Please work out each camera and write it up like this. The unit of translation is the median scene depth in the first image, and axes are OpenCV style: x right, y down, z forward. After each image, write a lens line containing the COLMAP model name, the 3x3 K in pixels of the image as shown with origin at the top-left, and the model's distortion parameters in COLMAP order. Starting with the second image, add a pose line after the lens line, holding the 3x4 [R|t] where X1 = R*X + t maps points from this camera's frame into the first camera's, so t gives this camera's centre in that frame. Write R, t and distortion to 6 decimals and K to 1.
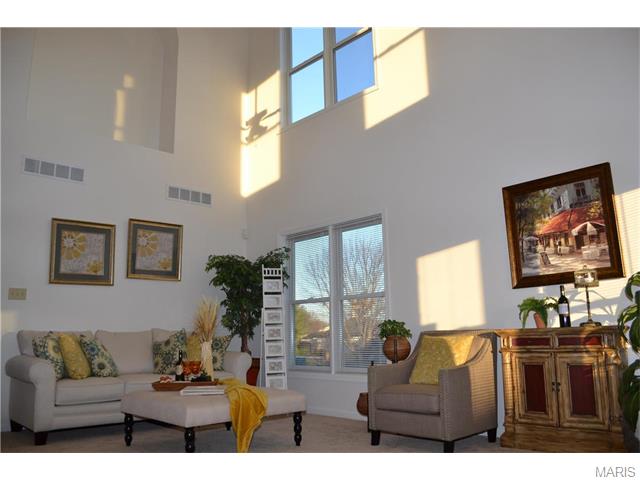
lens RADIAL K [[515.2, 0, 318.7], [0, 515.2, 238.5], [0, 0, 1]] dist [-0.081619, 0.002473]
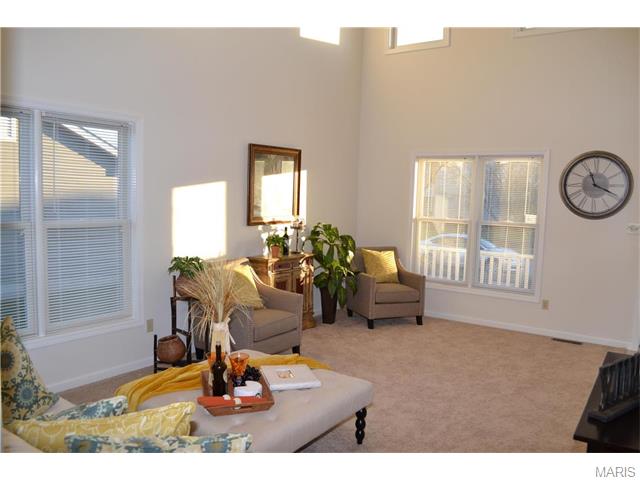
lens RADIAL K [[515.2, 0, 323.6], [0, 515.2, 239.3], [0, 0, 1]] dist [-0.081619, 0.002473]
pose [[-0.208947, -0.072111, 0.975265, -0.980078], [-0.205426, 0.978263, 0.028321, 0.060051], [-0.956107, -0.194427, -0.219218, 1.164999]]
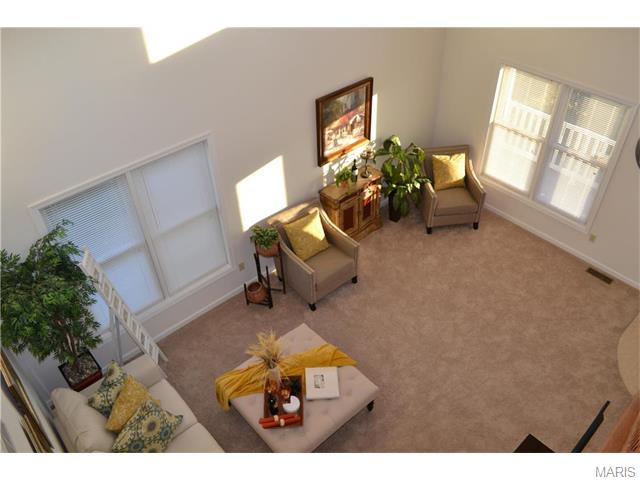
lens RADIAL K [[515.2, 0, 322.2], [0, 515.2, 238.3], [0, 0, 1]] dist [-0.081619, 0.002473]
pose [[0.028545, -0.629172, 0.776741, -0.936996], [-0.163740, 0.763619, 0.624560, -0.703036], [-0.986090, -0.145012, -0.081223, 1.149177]]
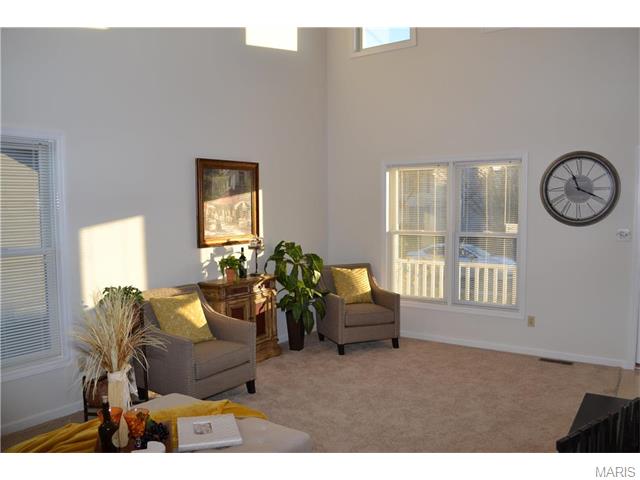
lens RADIAL K [[515.2, 0, 324.1], [0, 515.2, 238.4], [0, 0, 1]] dist [-0.081619, 0.002473]
pose [[-0.211557, -0.037735, 0.976637, -0.880701], [-0.168612, 0.985681, 0.001560, 0.028087], [-0.962711, -0.164343, -0.214891, 1.041495]]
